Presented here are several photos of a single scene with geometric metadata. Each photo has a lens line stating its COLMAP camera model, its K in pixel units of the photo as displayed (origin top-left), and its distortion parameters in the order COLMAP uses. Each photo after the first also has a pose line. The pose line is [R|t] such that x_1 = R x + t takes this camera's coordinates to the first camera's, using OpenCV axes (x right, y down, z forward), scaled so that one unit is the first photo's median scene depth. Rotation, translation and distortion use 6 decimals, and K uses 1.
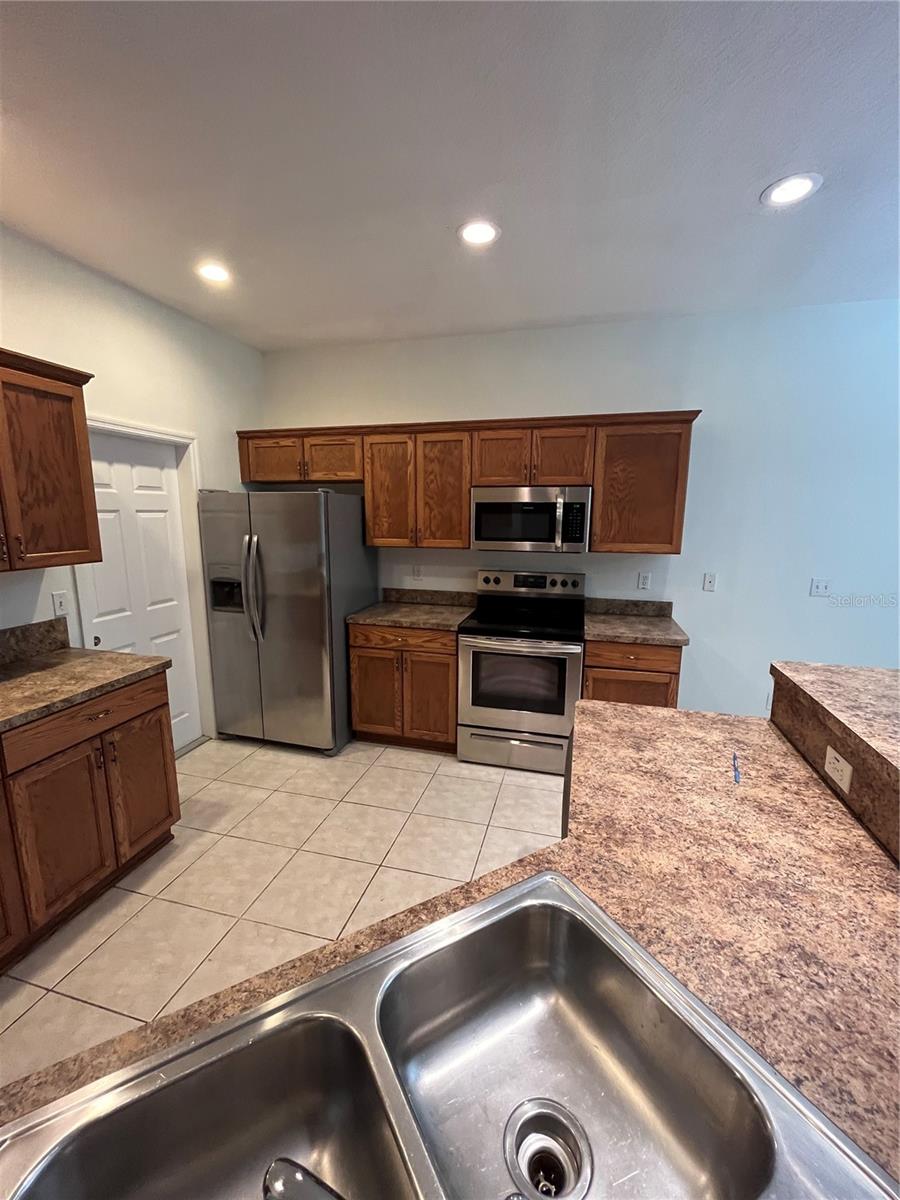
lens RADIAL K [[484.6, 0, 448.6], [0, 484.6, 599.6], [0, 0, 1]] dist [0.000403, -0.000041]
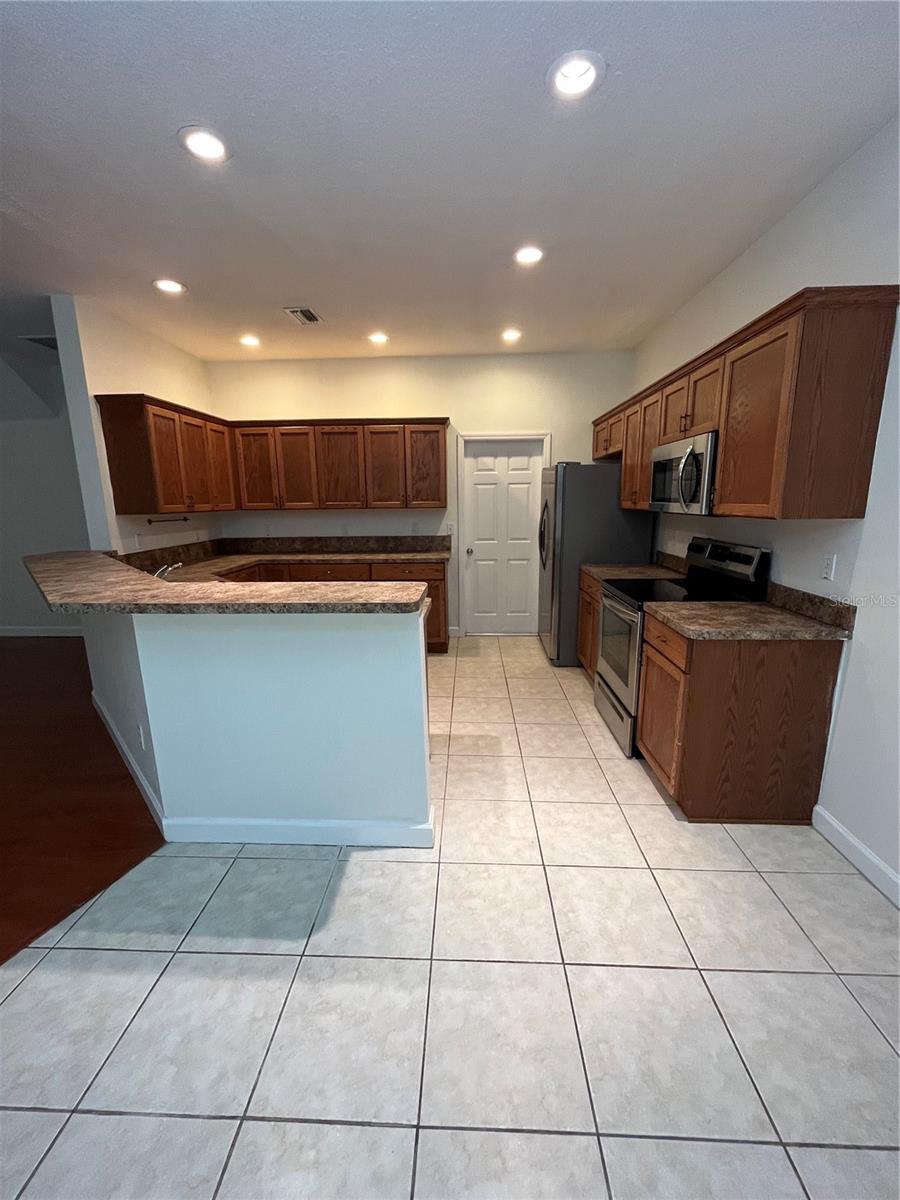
lens RADIAL K [[484.6, 0, 447.6], [0, 484.6, 598.9], [0, 0, 1]] dist [0.000403, -0.000041]
pose [[0.223035, 0.190973, -0.955921, 1.130316], [-0.159318, 0.974578, 0.157529, -0.021692], [0.961703, 0.117161, 0.247791, 0.451250]]
